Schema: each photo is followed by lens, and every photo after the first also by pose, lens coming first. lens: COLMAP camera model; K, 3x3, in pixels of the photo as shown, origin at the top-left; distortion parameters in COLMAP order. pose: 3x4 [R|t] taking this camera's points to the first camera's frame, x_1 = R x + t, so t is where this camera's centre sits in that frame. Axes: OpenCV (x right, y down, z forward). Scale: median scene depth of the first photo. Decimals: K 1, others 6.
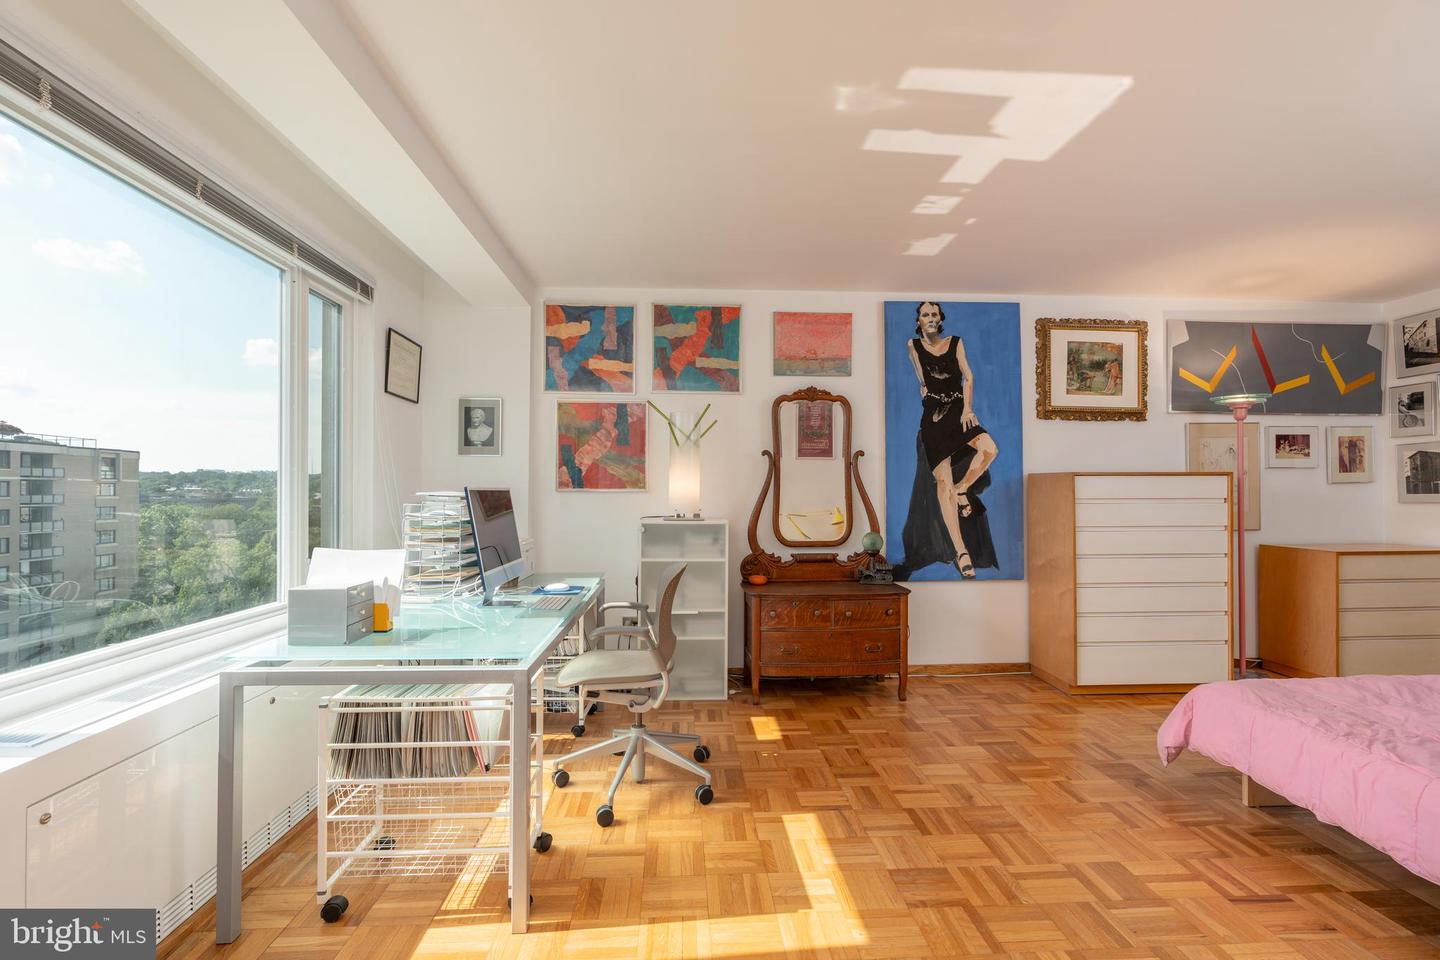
lens RADIAL K [[659.5, 0, 667.3], [0, 659.5, 479.4], [0, 0, 1]] dist [-0.008217, 0.004075]
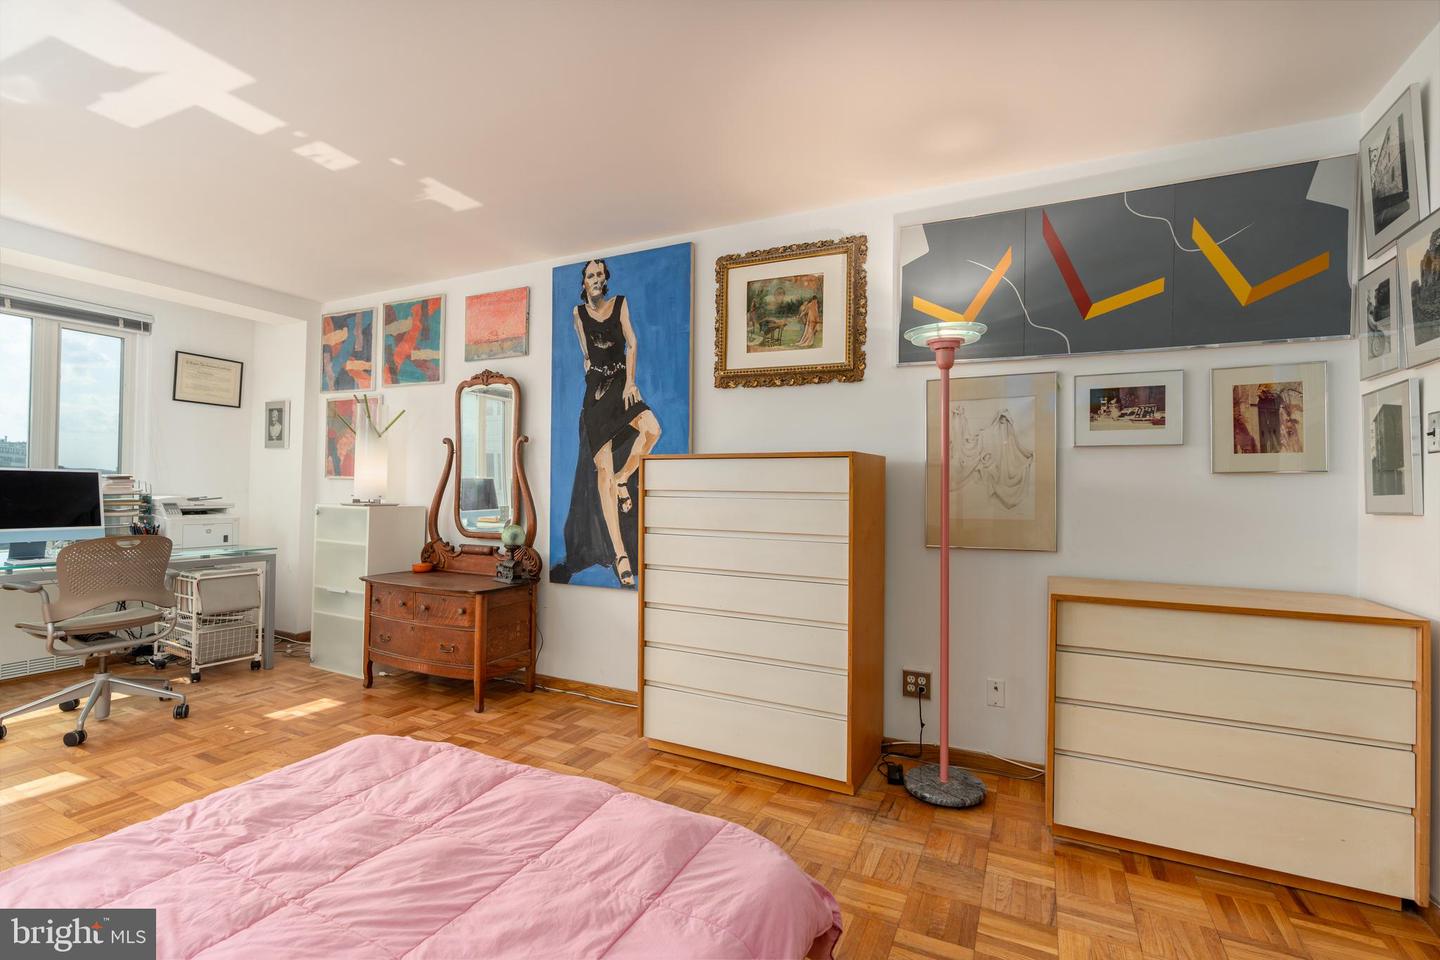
lens RADIAL K [[659.5, 0, 674.1], [0, 659.5, 472.8], [0, 0, 1]] dist [-0.008217, 0.004075]
pose [[0.857057, 0.002538, -0.515215, 0.932215], [-0.005270, 0.999979, -0.003840, 0.009798], [0.515194, 0.006006, 0.857052, 0.321852]]
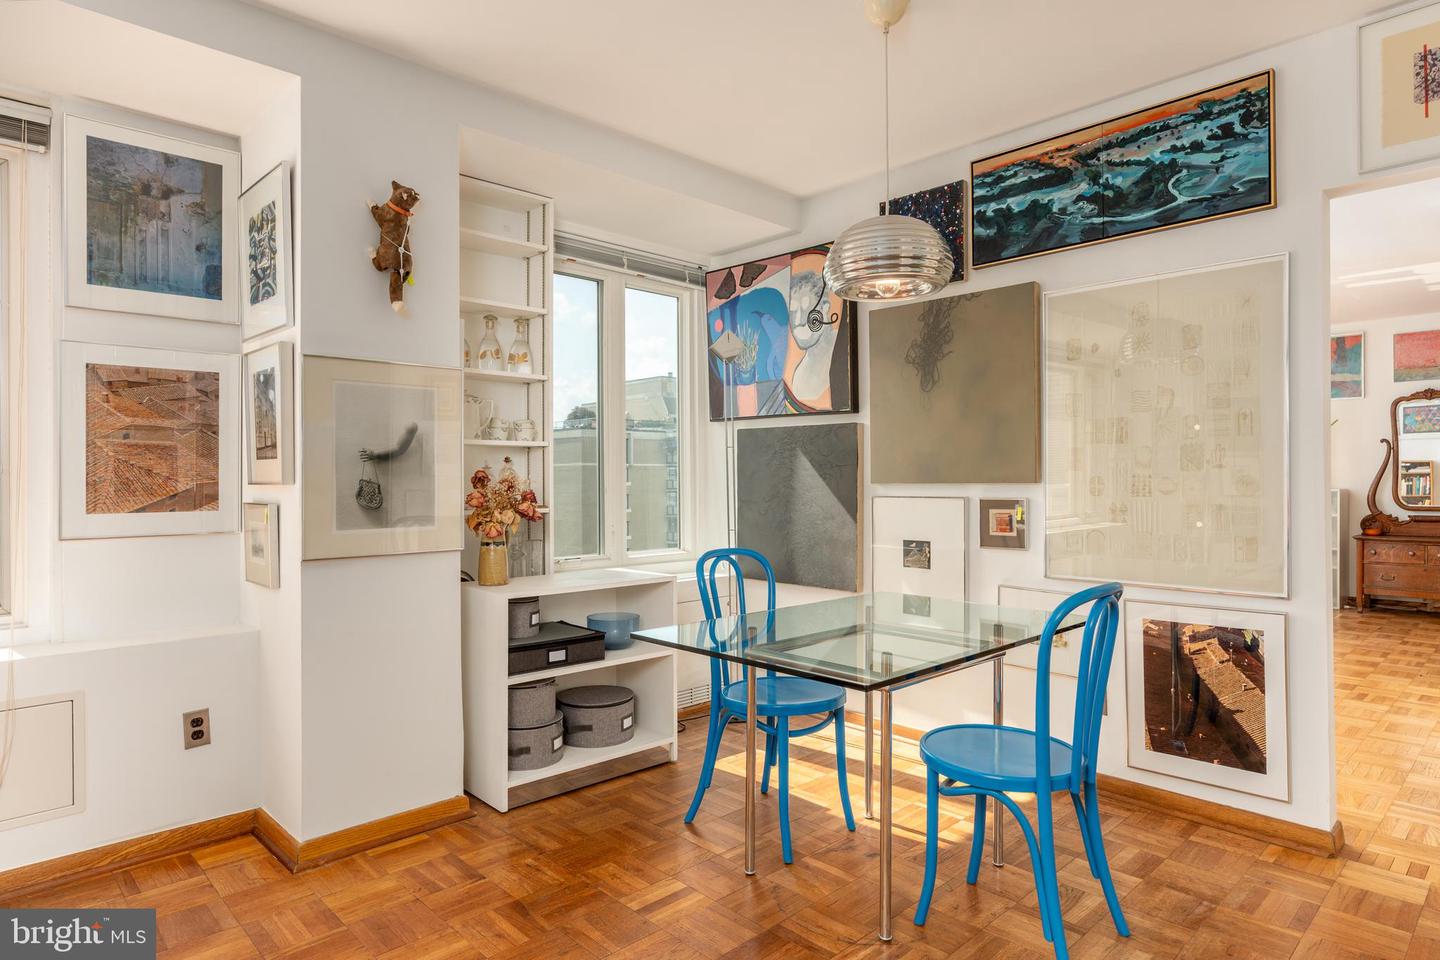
lens RADIAL K [[838.8, 0, 714.2], [0, 838.8, 468.5], [0, 0, 1]] dist [-0.005958, -0.000676]
pose [[0.652003, -0.012150, -0.758119, 0.543813], [0.021773, 0.999759, 0.002703, -0.016763], [0.757904, -0.018269, 0.652111, -1.153311]]
